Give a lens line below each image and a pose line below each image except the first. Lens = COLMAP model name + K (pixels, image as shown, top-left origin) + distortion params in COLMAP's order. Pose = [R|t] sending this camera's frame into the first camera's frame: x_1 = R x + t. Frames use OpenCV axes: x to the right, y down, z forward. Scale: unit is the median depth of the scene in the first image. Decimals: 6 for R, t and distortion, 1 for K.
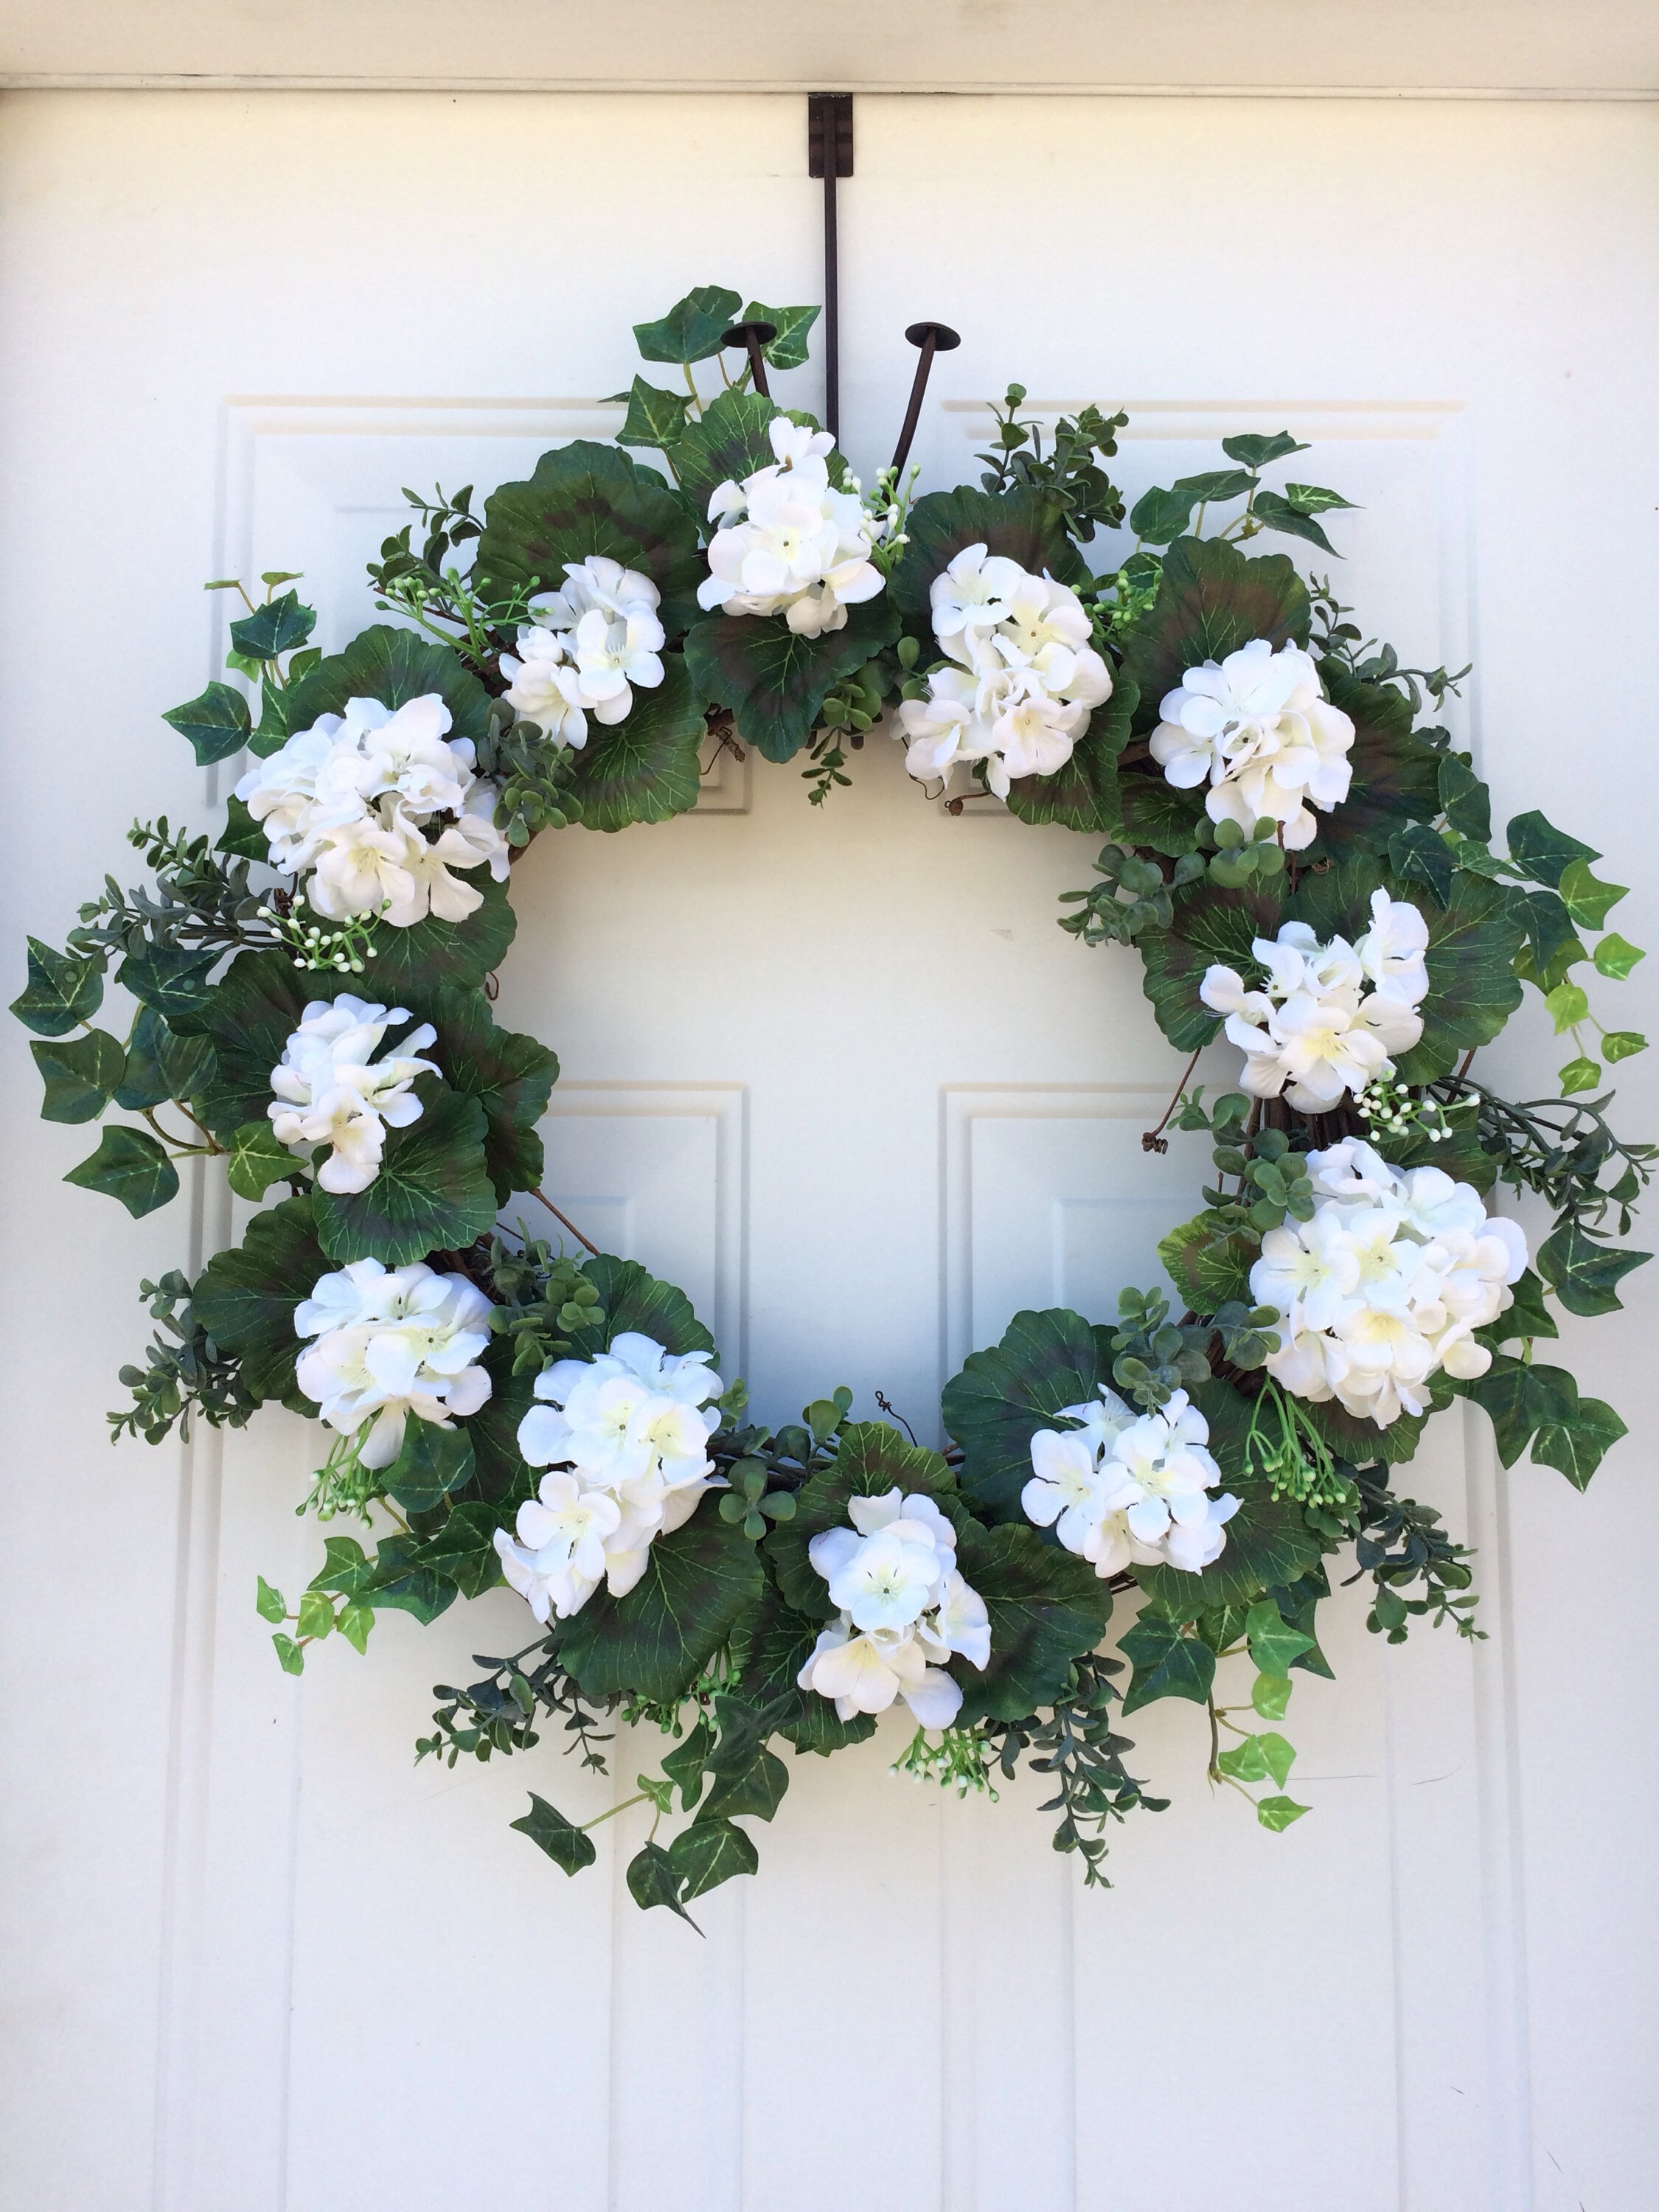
lens RADIAL K [[1873.5, 0, 822.5], [0, 1873.5, 1109.5], [0, 0, 1]] dist [0.035001, -0.006166]
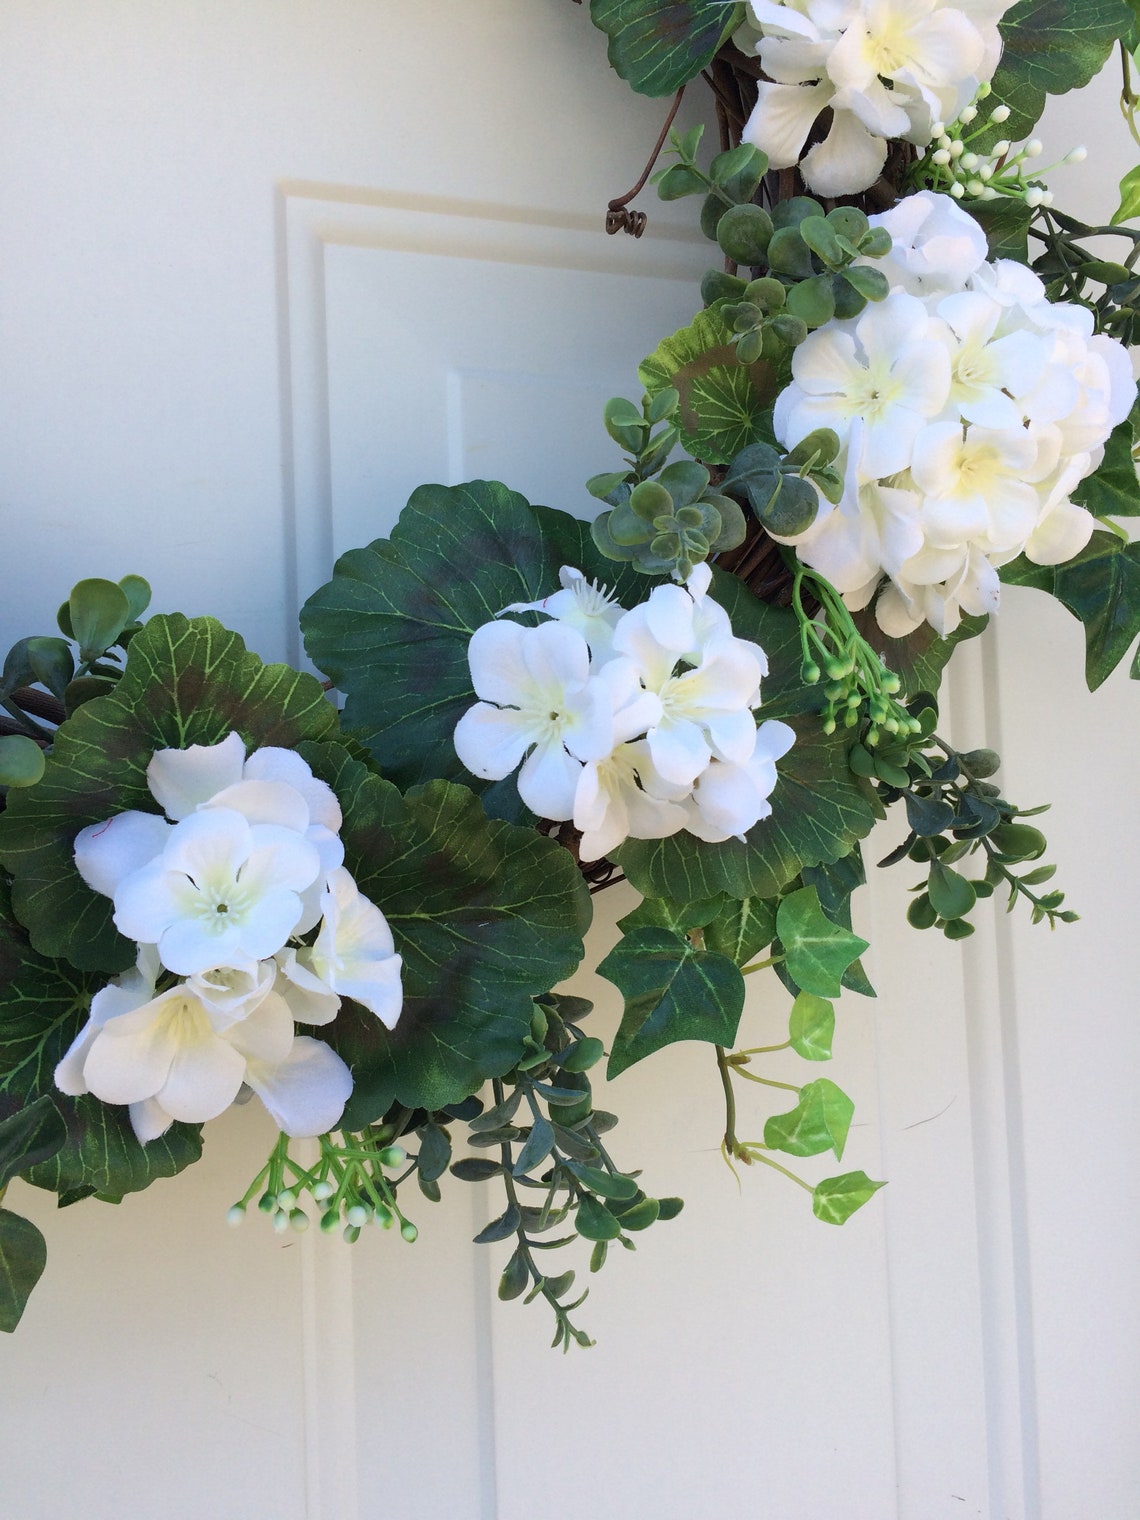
lens RADIAL K [[1287.4, 0, 569.0], [0, 1287.4, 757.3], [0, 0, 1]] dist [0.035001, -0.006166]
pose [[0.943025, -0.022487, 0.331960, 0.004245], [0.005913, 0.998689, 0.050853, 0.189867], [-0.332668, -0.045993, 0.941922, 0.594277]]
